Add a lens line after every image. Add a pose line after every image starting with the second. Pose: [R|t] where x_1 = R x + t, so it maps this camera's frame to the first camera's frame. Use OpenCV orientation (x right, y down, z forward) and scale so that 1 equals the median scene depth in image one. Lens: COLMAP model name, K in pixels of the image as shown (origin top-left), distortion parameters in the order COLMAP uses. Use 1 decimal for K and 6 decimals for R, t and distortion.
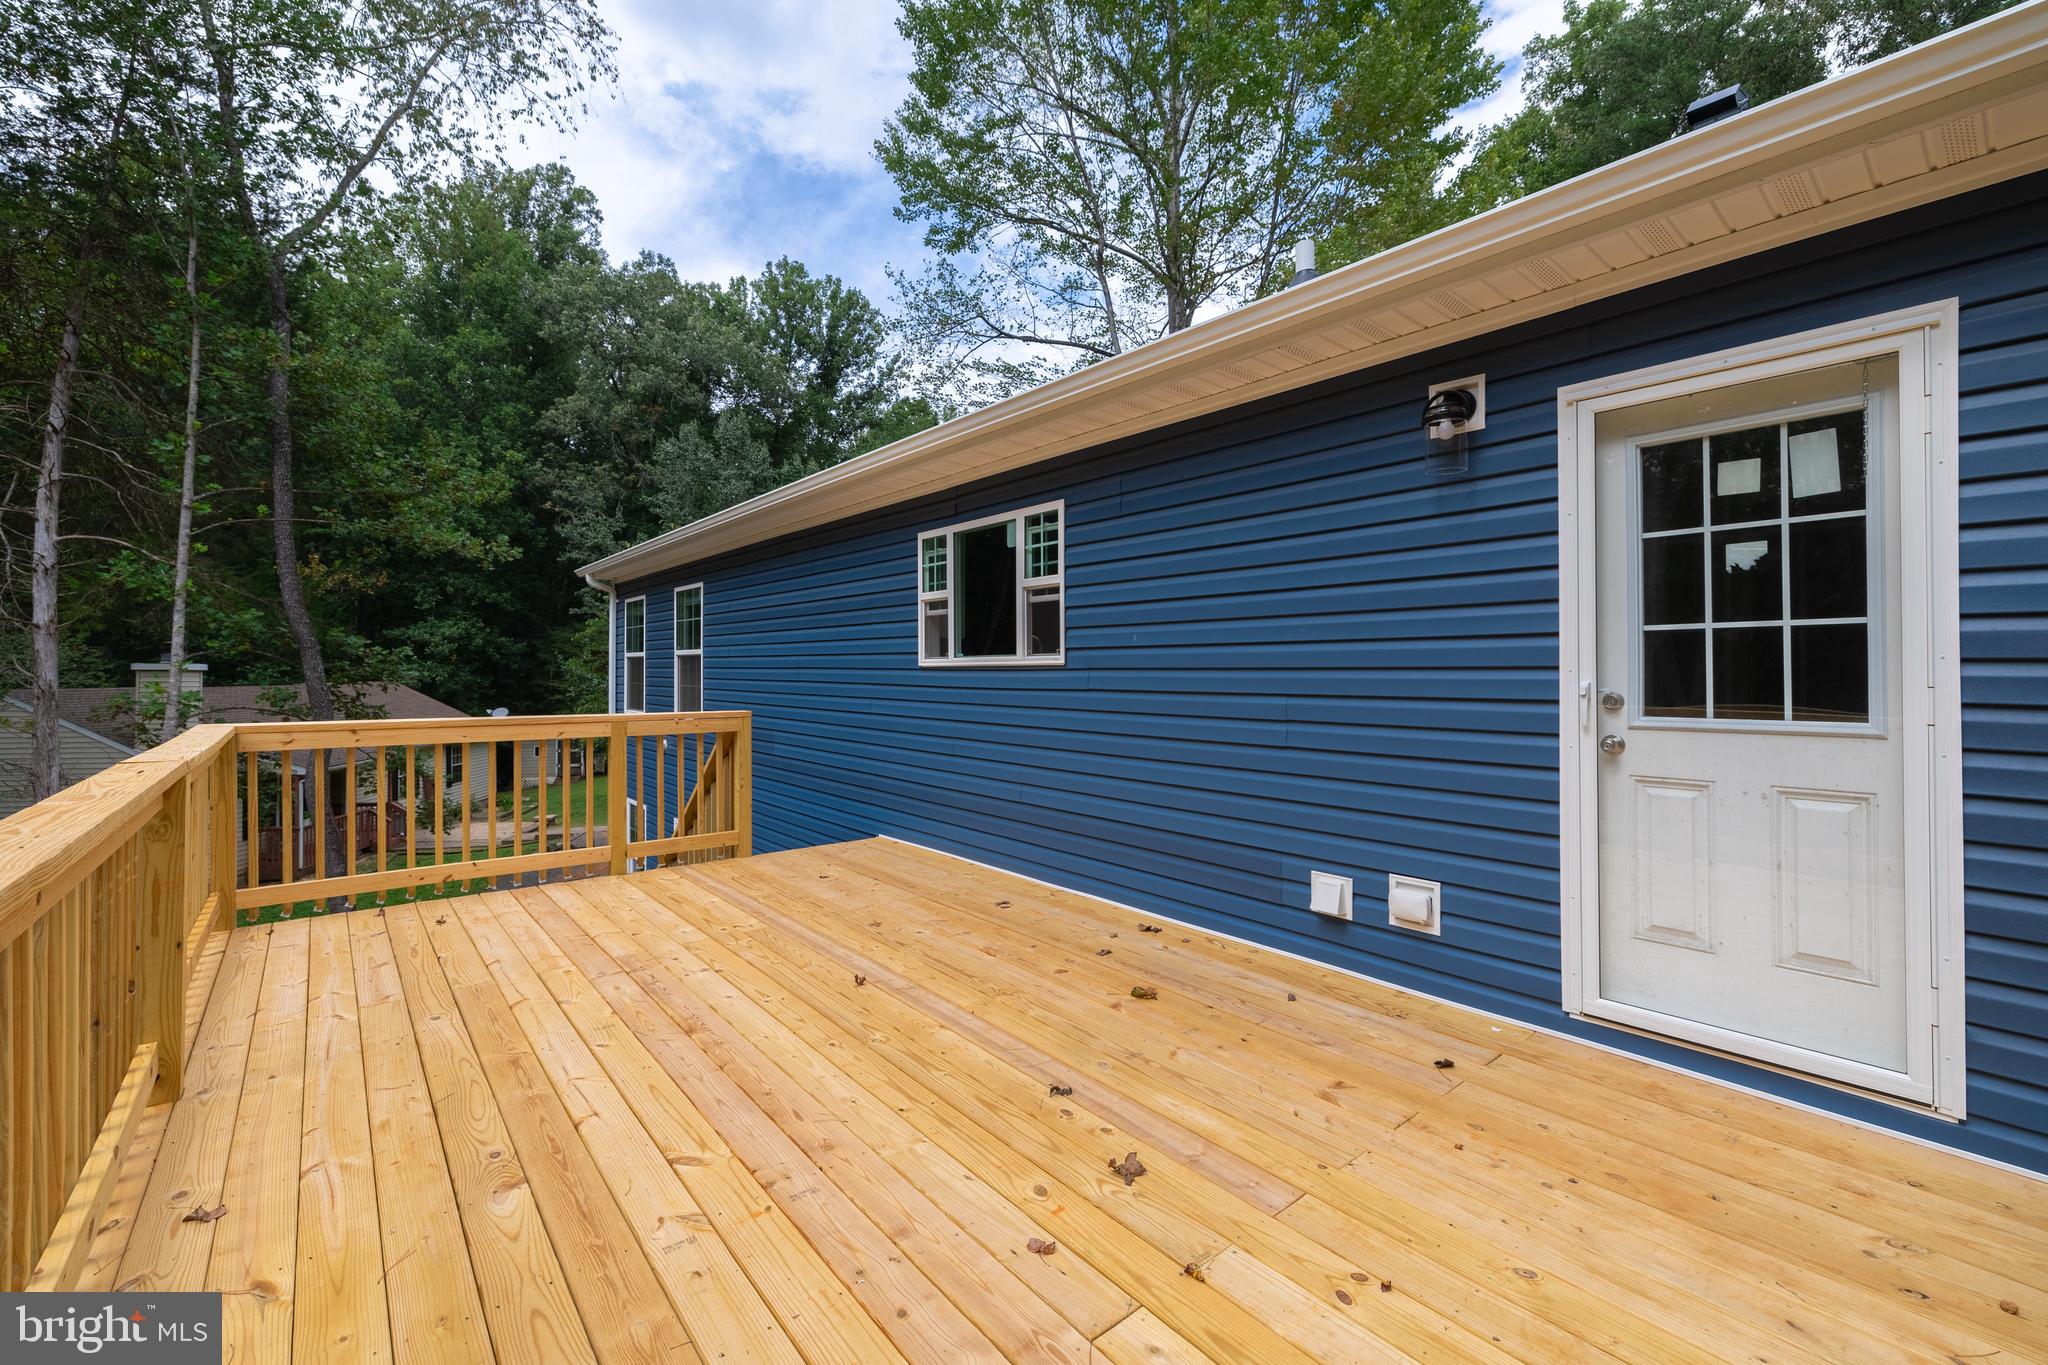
lens RADIAL K [[855.8, 0, 1025.1], [0, 855.8, 667.1], [0, 0, 1]] dist [0.002087, 0.000092]
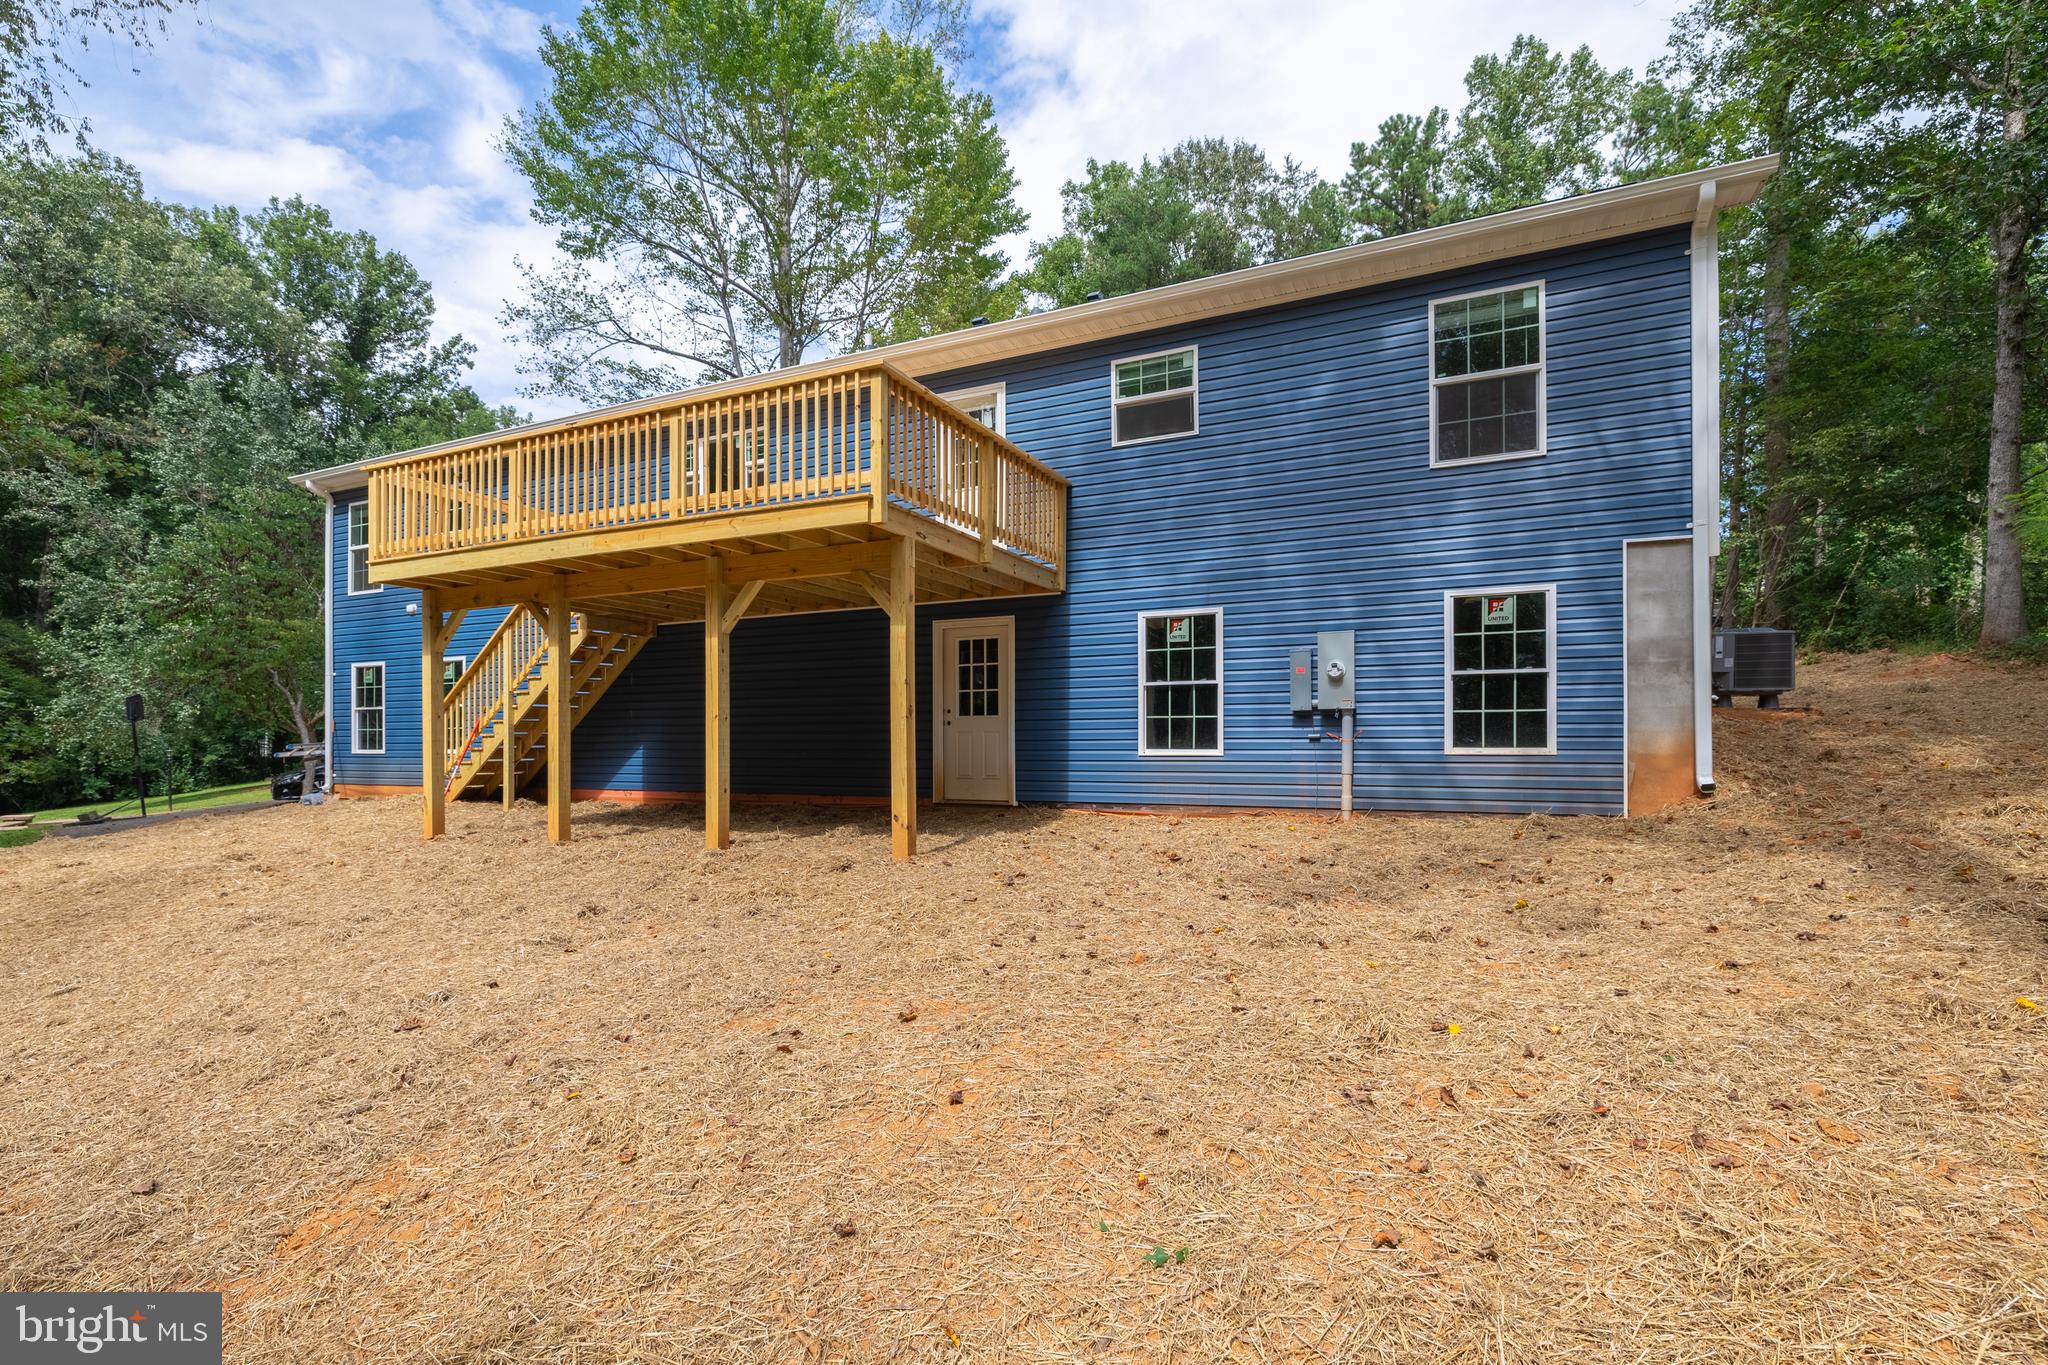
lens RADIAL K [[907.4, 0, 1024.1], [0, 907.4, 713.8], [0, 0, 1]] dist [-0.010400, 0.007284]
pose [[0.901551, 0.001081, 0.432671, -0.074071], [0.004487, 0.999920, -0.011847, 0.117017], [-0.432649, 0.012622, 0.901474, -0.283265]]
